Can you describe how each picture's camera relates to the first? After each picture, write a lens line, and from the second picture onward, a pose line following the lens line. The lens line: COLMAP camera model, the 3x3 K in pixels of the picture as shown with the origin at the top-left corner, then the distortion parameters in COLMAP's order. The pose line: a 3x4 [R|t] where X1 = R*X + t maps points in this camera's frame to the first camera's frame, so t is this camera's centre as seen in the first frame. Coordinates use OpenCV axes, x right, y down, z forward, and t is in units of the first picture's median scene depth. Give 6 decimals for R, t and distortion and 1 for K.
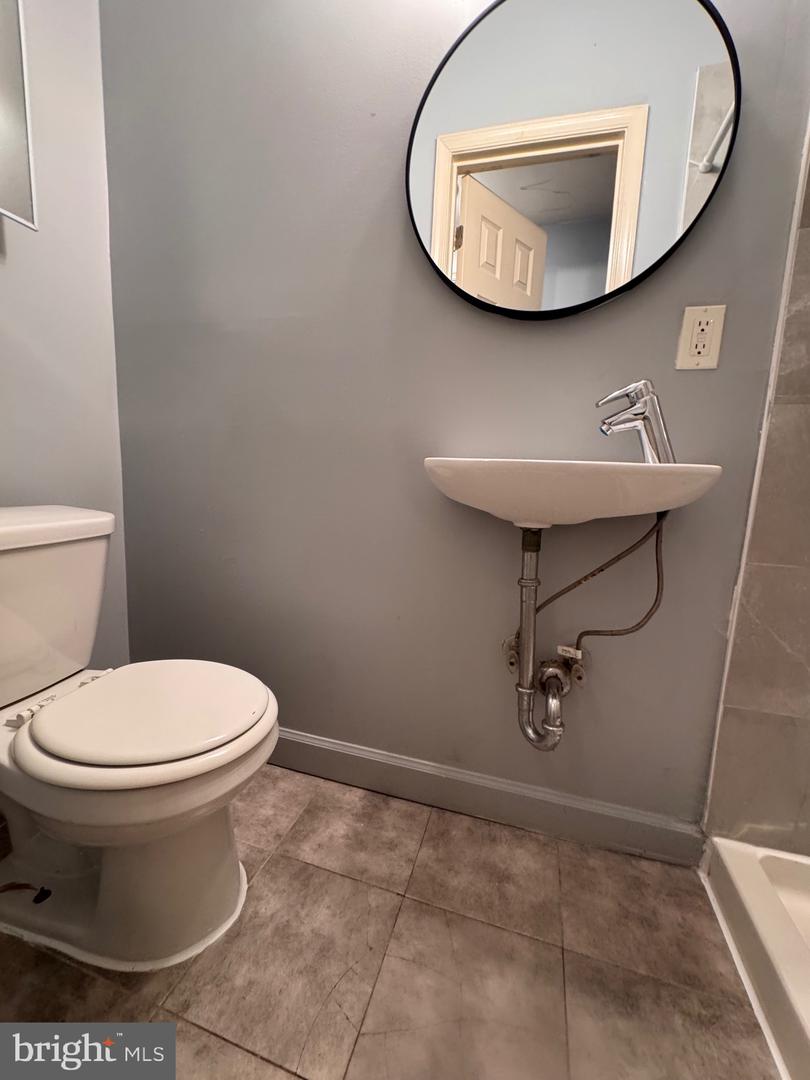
lens RADIAL K [[435.0, 0, 405.7], [0, 435.0, 537.9], [0, 0, 1]] dist [-0.001756, 0.000517]
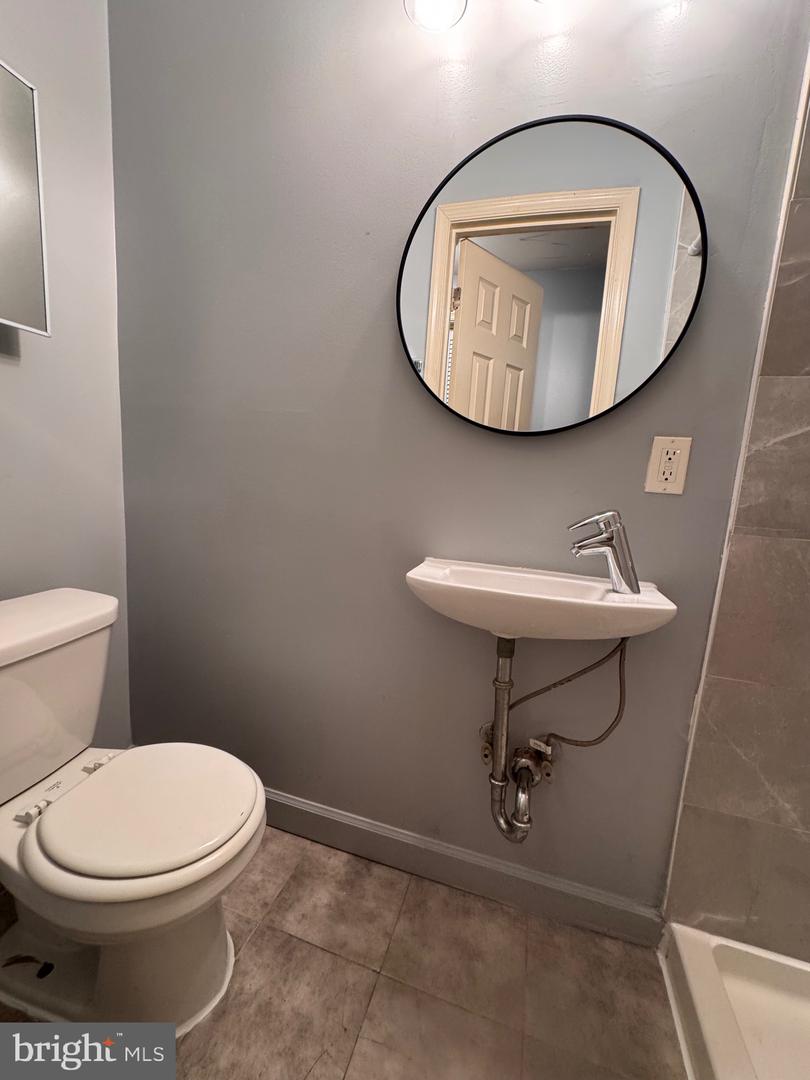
lens RADIAL K [[435.0, 0, 405.9], [0, 435.0, 534.1], [0, 0, 1]] dist [-0.001756, 0.000517]
pose [[0.999727, 0.022222, -0.007238, 0.044986], [-0.022173, 0.999731, 0.006819, -0.267958], [0.007388, -0.006656, 0.999951, -0.066892]]
